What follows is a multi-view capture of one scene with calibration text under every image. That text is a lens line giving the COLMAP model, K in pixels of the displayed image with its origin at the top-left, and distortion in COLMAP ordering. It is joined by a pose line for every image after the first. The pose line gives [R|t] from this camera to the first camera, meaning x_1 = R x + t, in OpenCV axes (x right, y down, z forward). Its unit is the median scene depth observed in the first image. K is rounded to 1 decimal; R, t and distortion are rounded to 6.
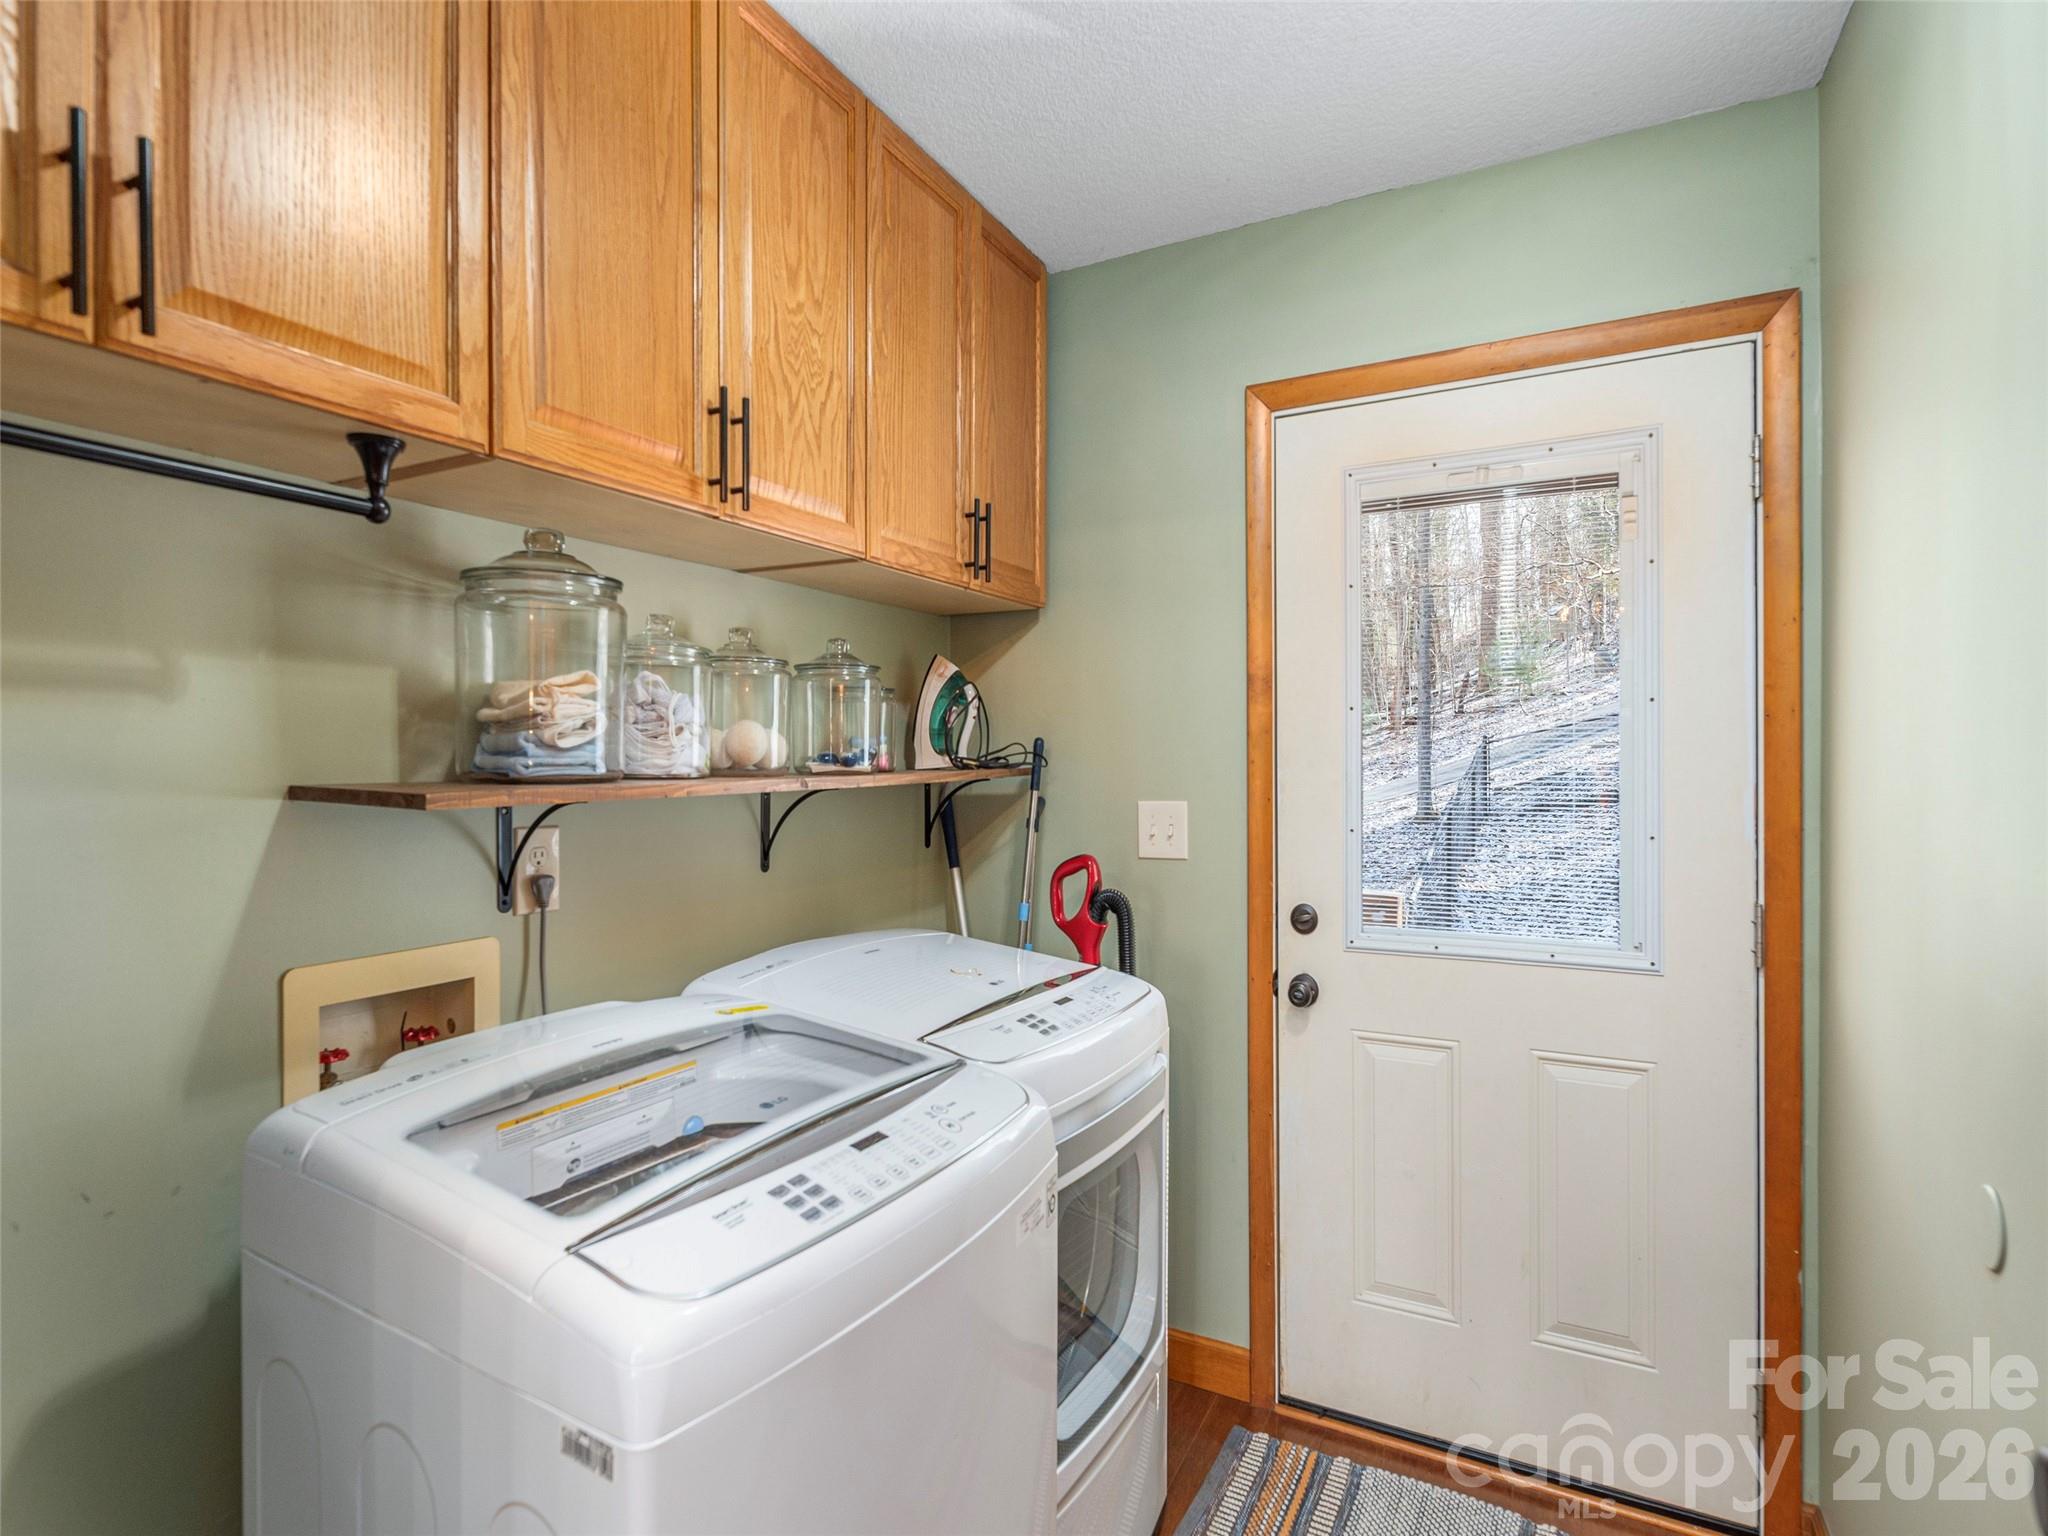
lens RADIAL K [[1058.5, 0, 1020.9], [0, 1058.5, 761.6], [0, 0, 1]] dist [0.000357, 0.000079]
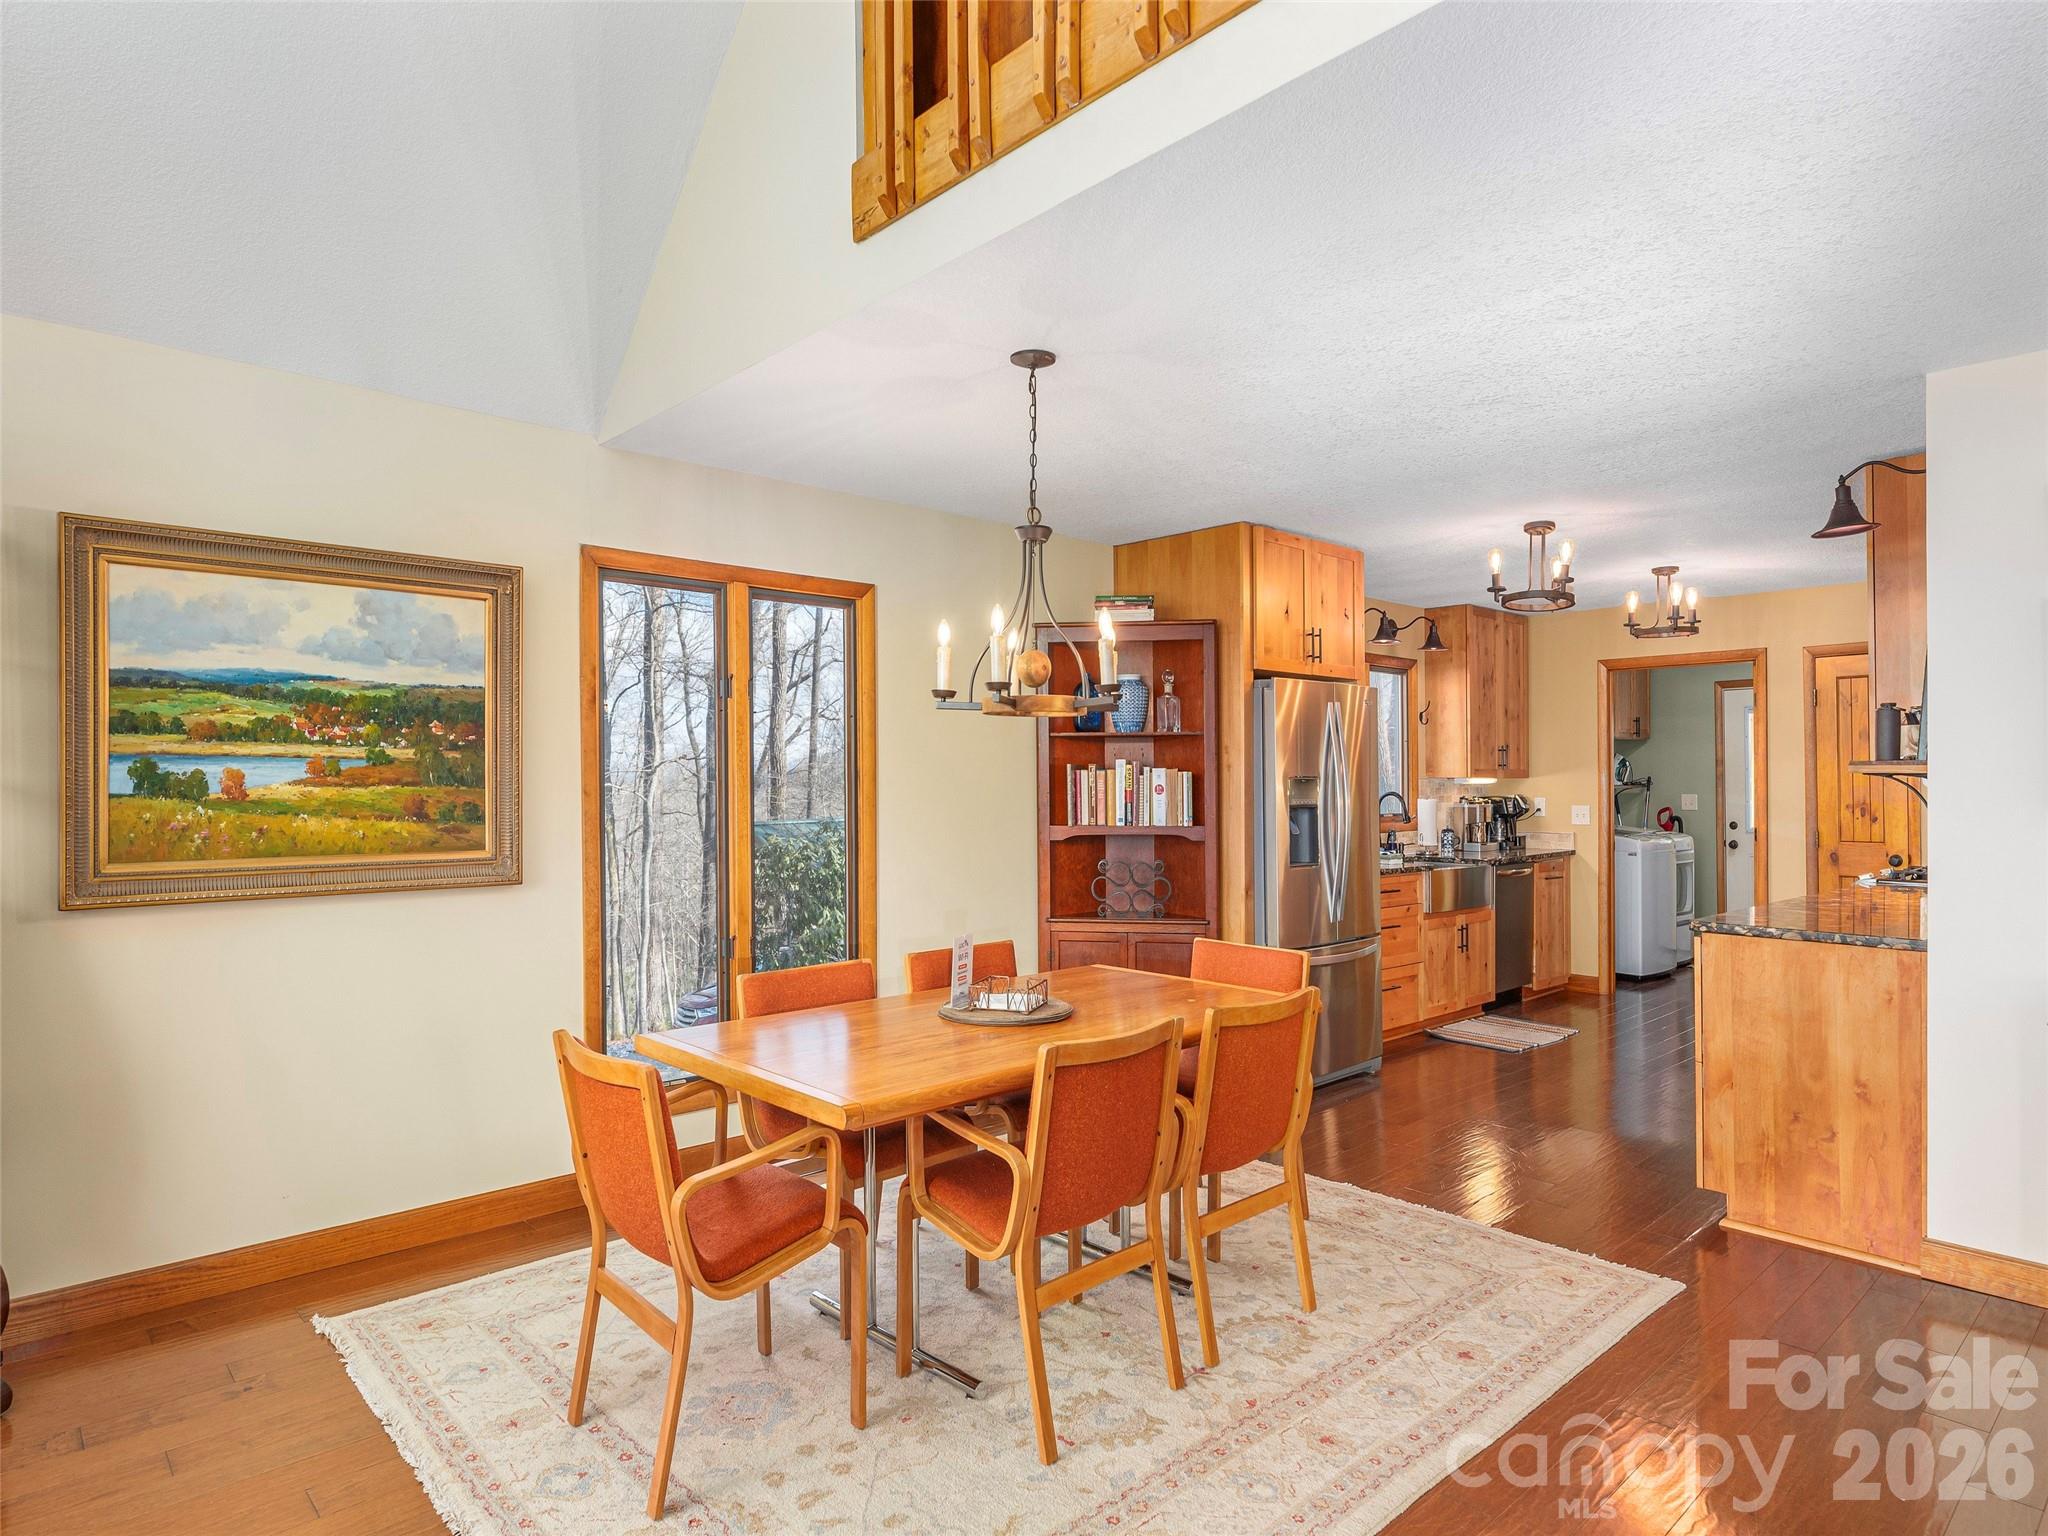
lens RADIAL K [[1168.8, 0, 1021.0], [0, 1168.8, 775.2], [0, 0, 1]] dist [-0.001936, -0.000362]
pose [[0.936337, -0.003590, -0.351083, -0.633996], [0.000289, 0.999955, -0.009456, 0.011124], [0.351101, 0.008752, 0.936297, -3.714766]]
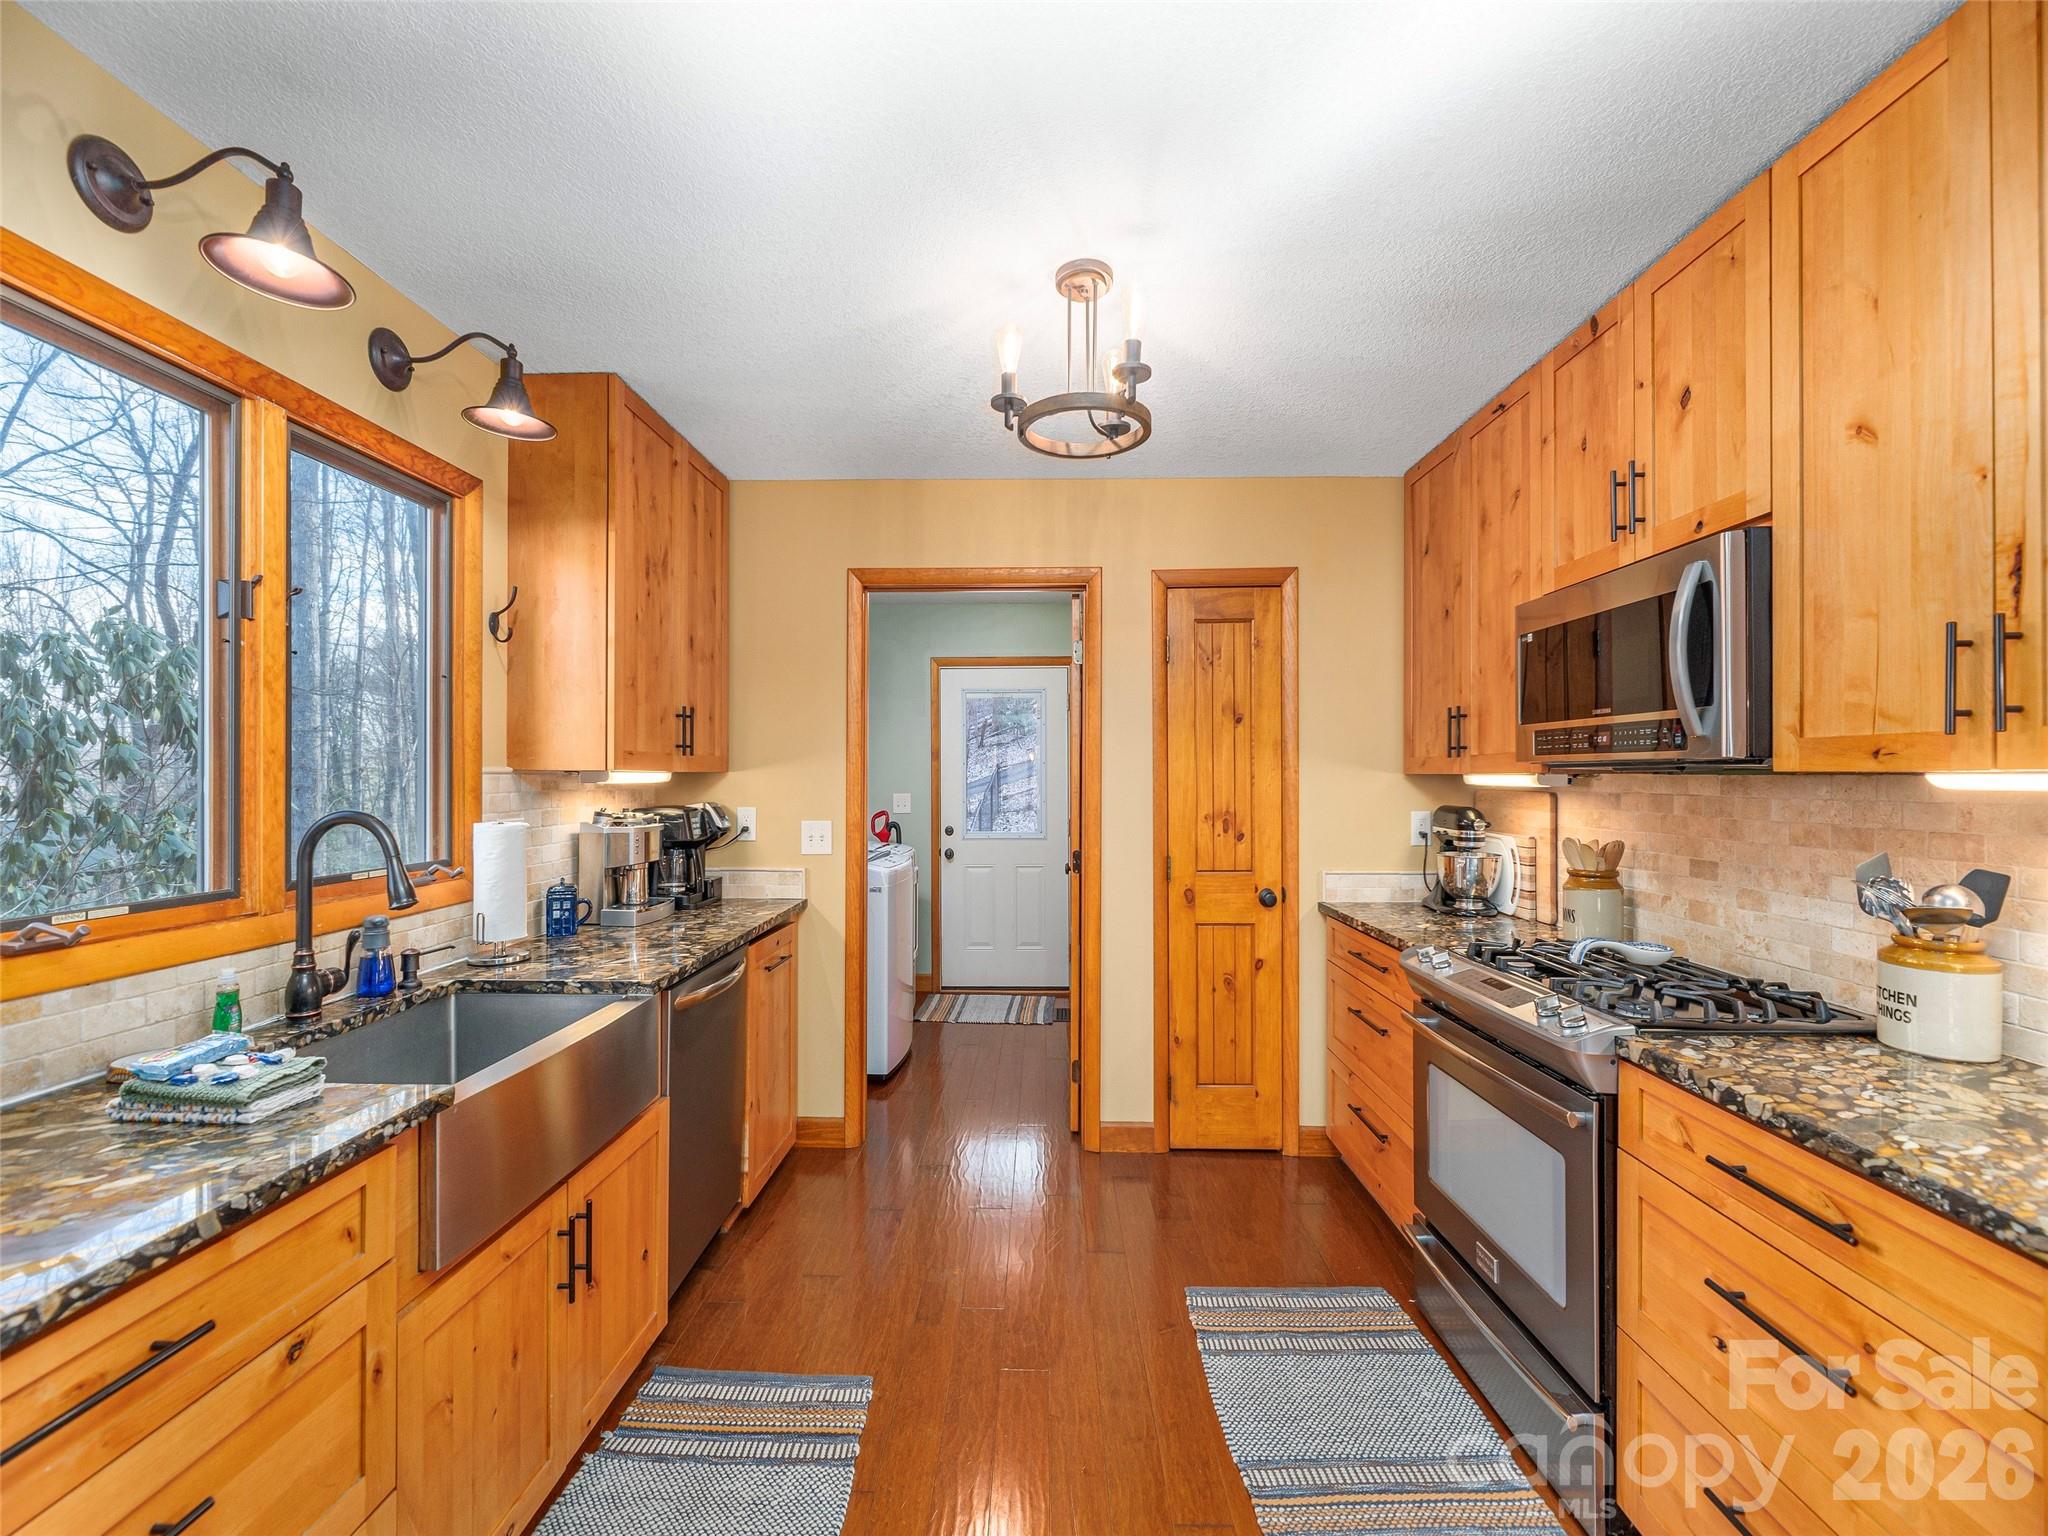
lens RADIAL K [[830.9, 0, 1022.0], [0, 830.9, 769.7], [0, 0, 1]] dist [-0.002029, -0.000054]
pose [[0.903547, 0.004702, 0.428464, -0.587347], [0.000747, 0.999921, -0.012546, -0.000114], [-0.428489, 0.011656, 0.903472, -1.302233]]
